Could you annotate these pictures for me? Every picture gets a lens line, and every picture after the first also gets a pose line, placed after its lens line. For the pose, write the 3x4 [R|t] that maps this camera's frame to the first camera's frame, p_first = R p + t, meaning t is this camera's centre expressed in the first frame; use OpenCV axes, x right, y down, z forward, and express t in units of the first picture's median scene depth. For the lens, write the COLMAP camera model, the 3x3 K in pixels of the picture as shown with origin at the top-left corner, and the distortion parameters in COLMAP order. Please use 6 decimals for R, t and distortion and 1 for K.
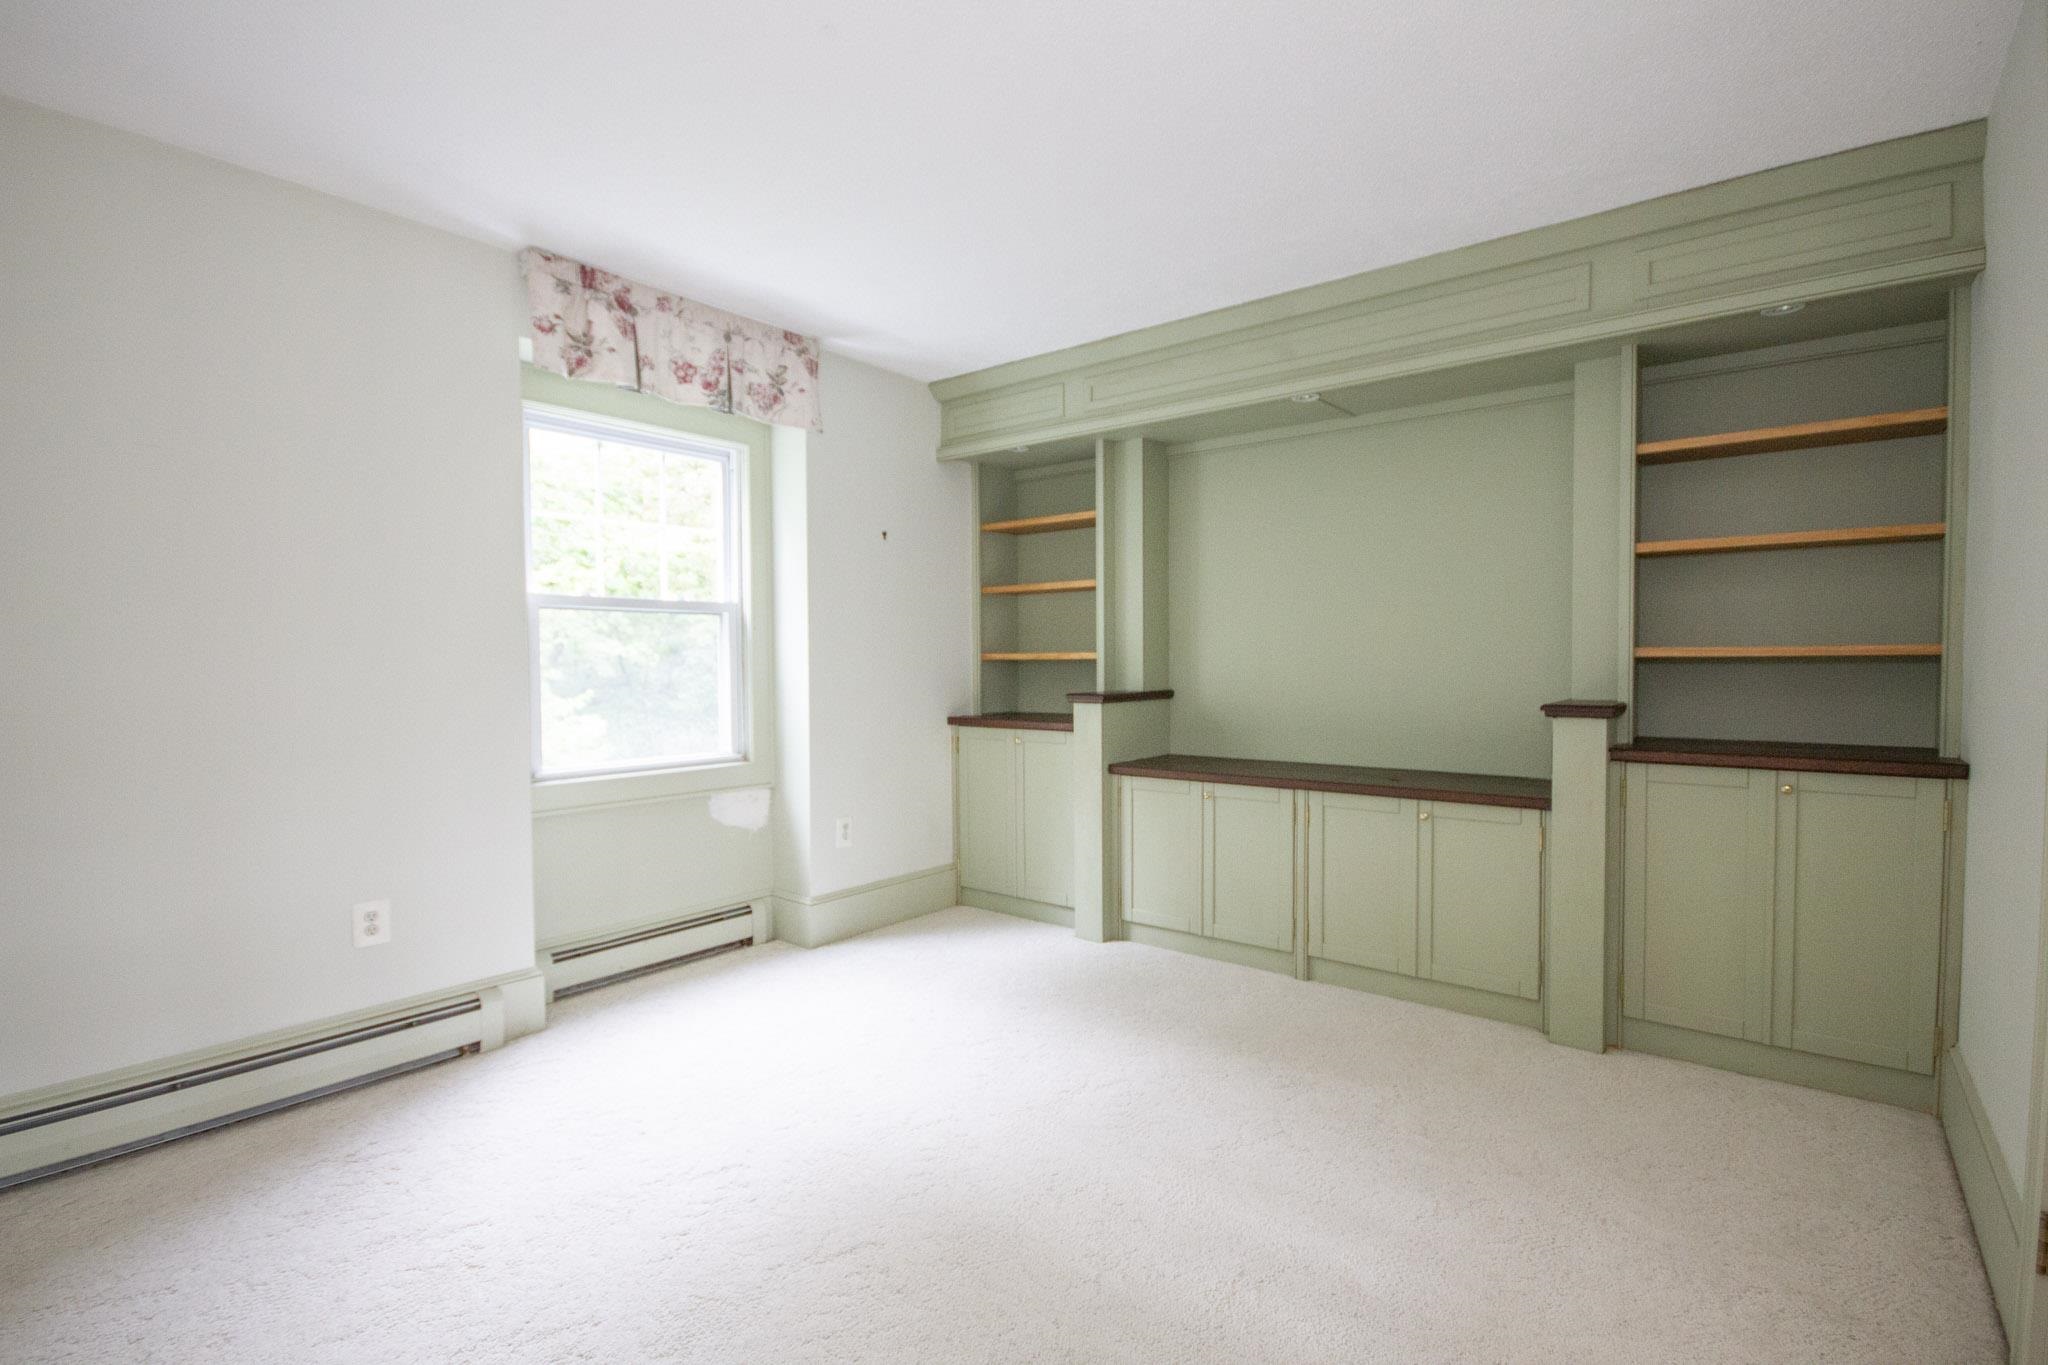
lens RADIAL K [[957.1, 0, 1016.5], [0, 957.1, 689.7], [0, 0, 1]] dist [-0.015963, -0.000044]
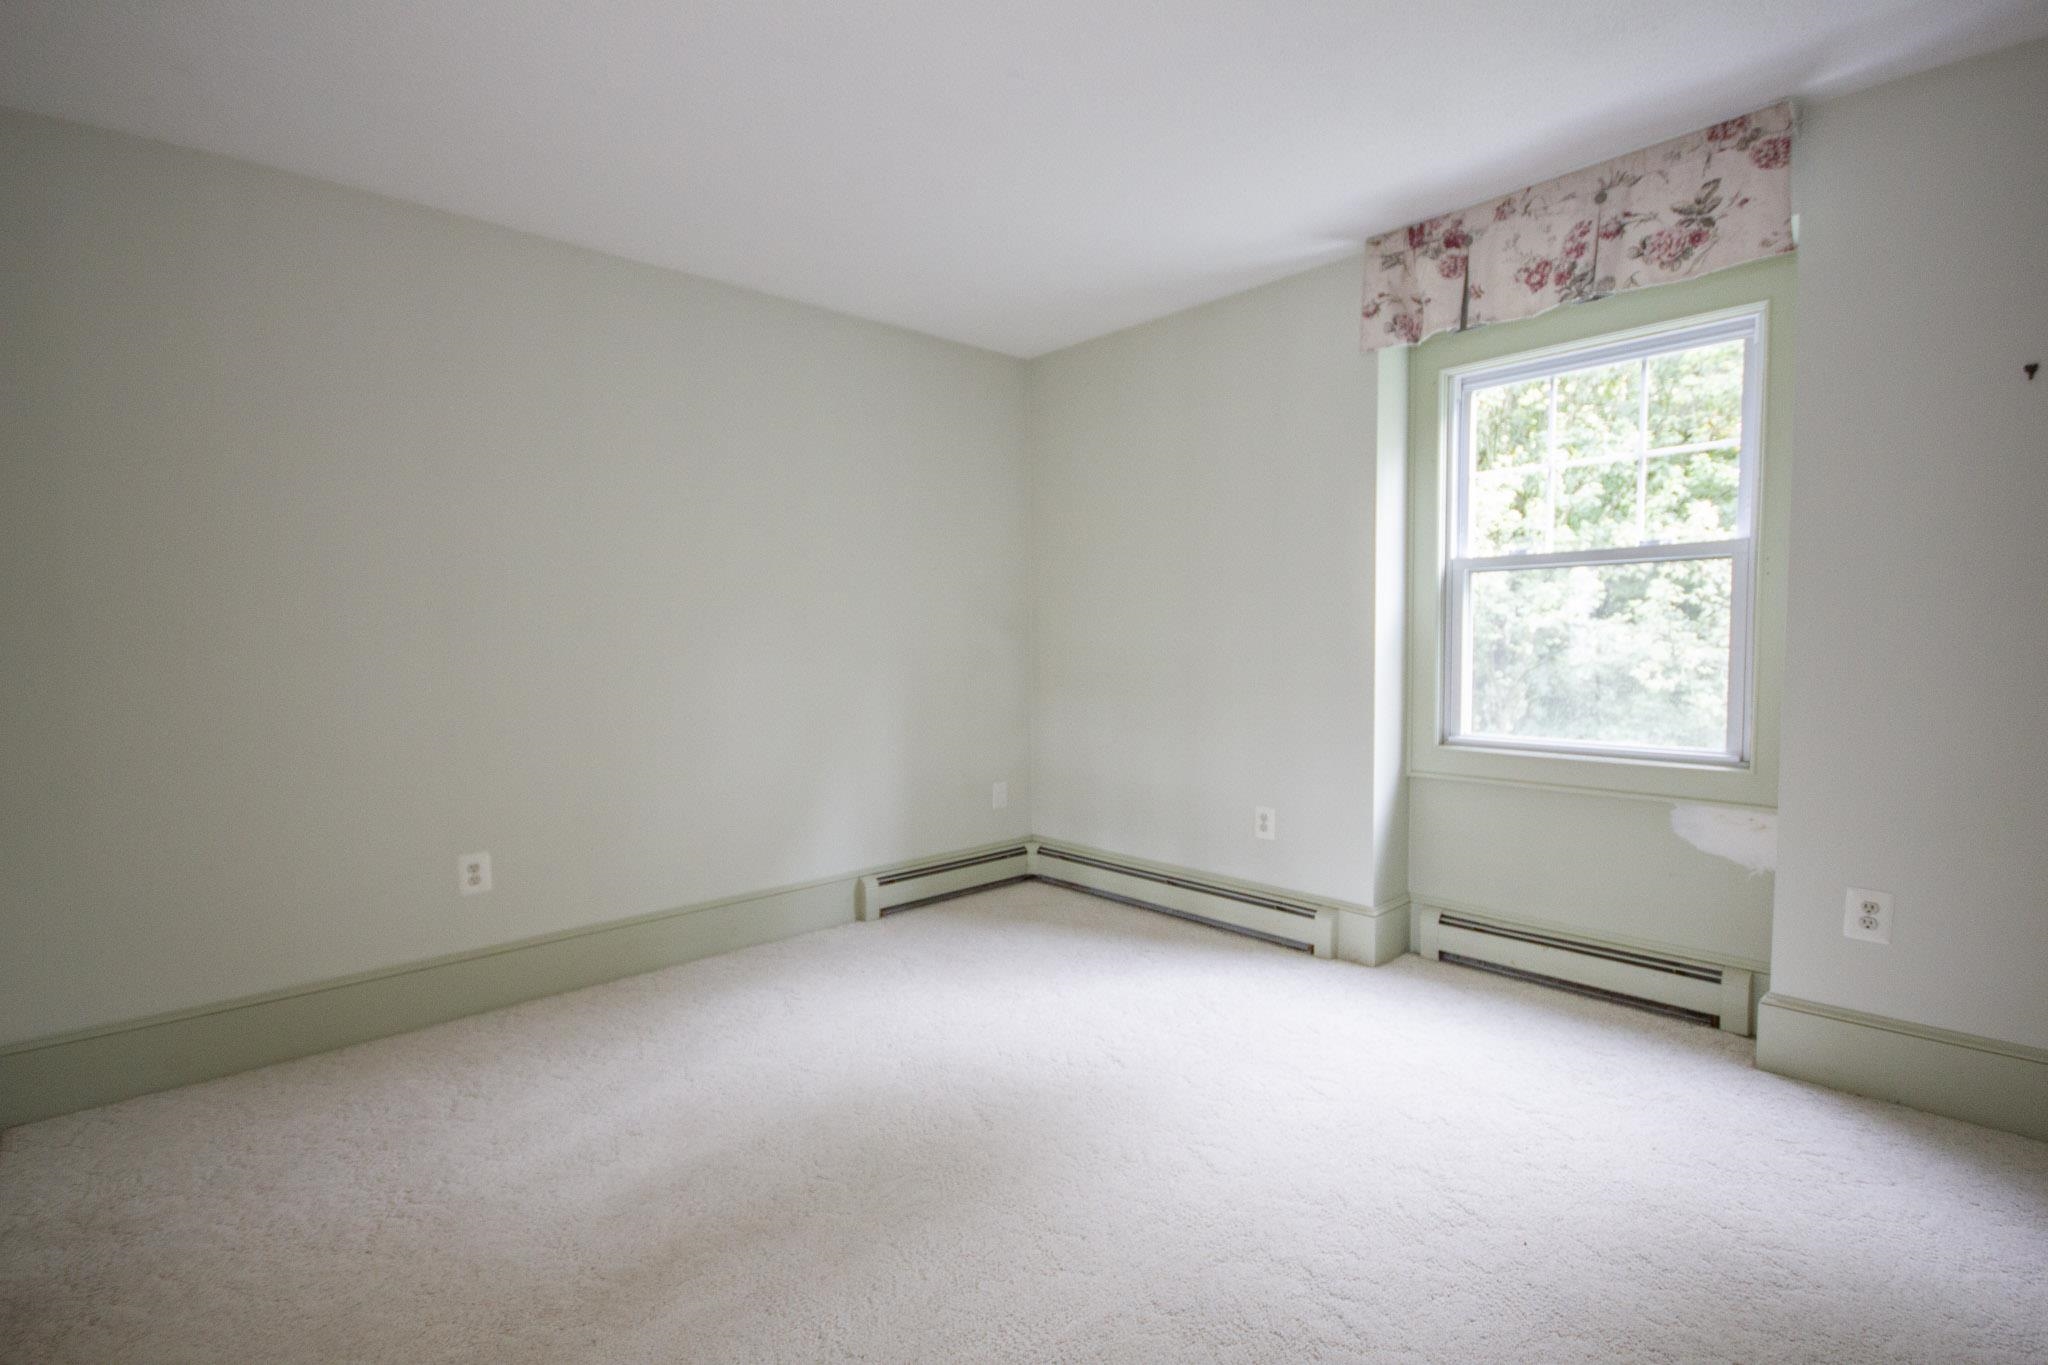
lens RADIAL K [[957.1, 0, 1016.5], [0, 957.1, 689.7], [0, 0, 1]] dist [-0.015963, -0.000044]
pose [[-0.176860, 0.061793, -0.982294, 0.557372], [-0.017659, 0.997667, 0.065940, -0.020278], [0.984078, 0.029008, -0.175356, 0.701596]]
